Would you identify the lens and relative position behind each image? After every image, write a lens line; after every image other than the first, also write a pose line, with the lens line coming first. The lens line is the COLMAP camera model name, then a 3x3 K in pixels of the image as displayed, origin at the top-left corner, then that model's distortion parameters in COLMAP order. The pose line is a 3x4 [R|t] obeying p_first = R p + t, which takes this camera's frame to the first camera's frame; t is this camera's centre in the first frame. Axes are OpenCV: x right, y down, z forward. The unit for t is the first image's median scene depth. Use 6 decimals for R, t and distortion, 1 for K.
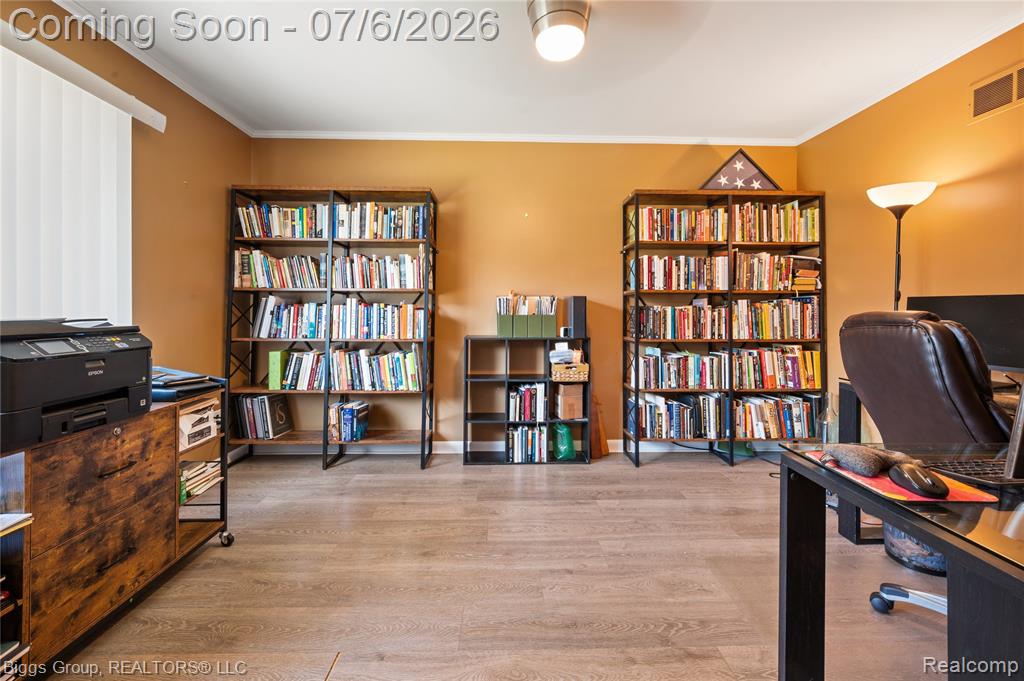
lens RADIAL K [[410.3, 0, 513.5], [0, 410.3, 305.8], [0, 0, 1]] dist [-0.003705, -0.000425]
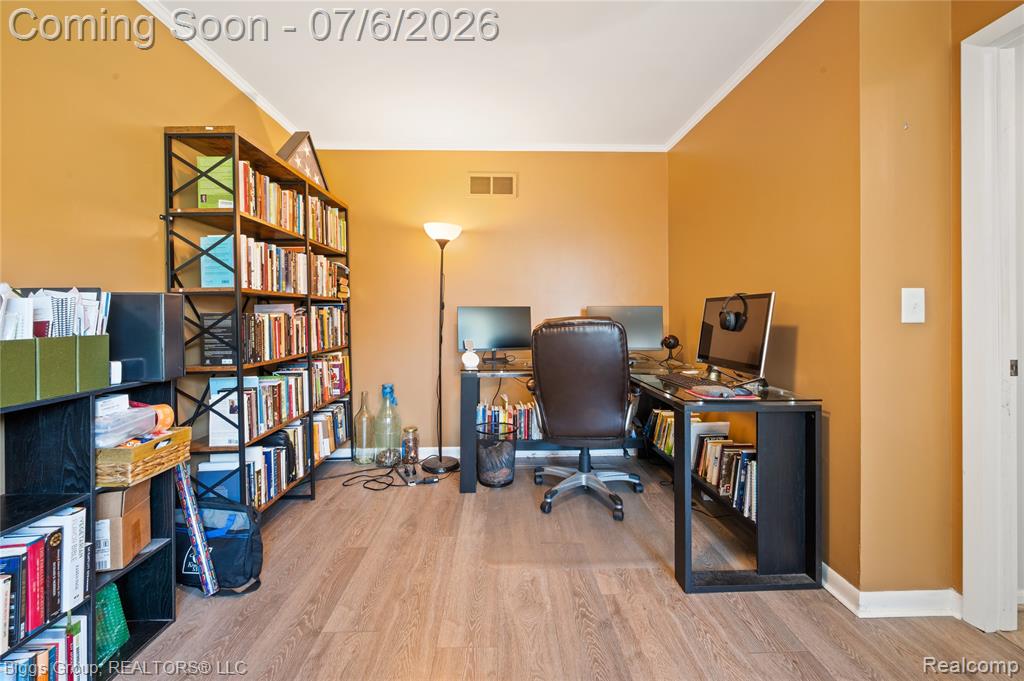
lens RADIAL K [[410.3, 0, 516.5], [0, 410.3, 314.9], [0, 0, 1]] dist [-0.003705, -0.000425]
pose [[0.003057, -0.005985, 0.999977, -0.351435], [0.002215, 0.999980, 0.005978, -0.000348], [-0.999993, 0.002196, 0.003070, 0.617171]]
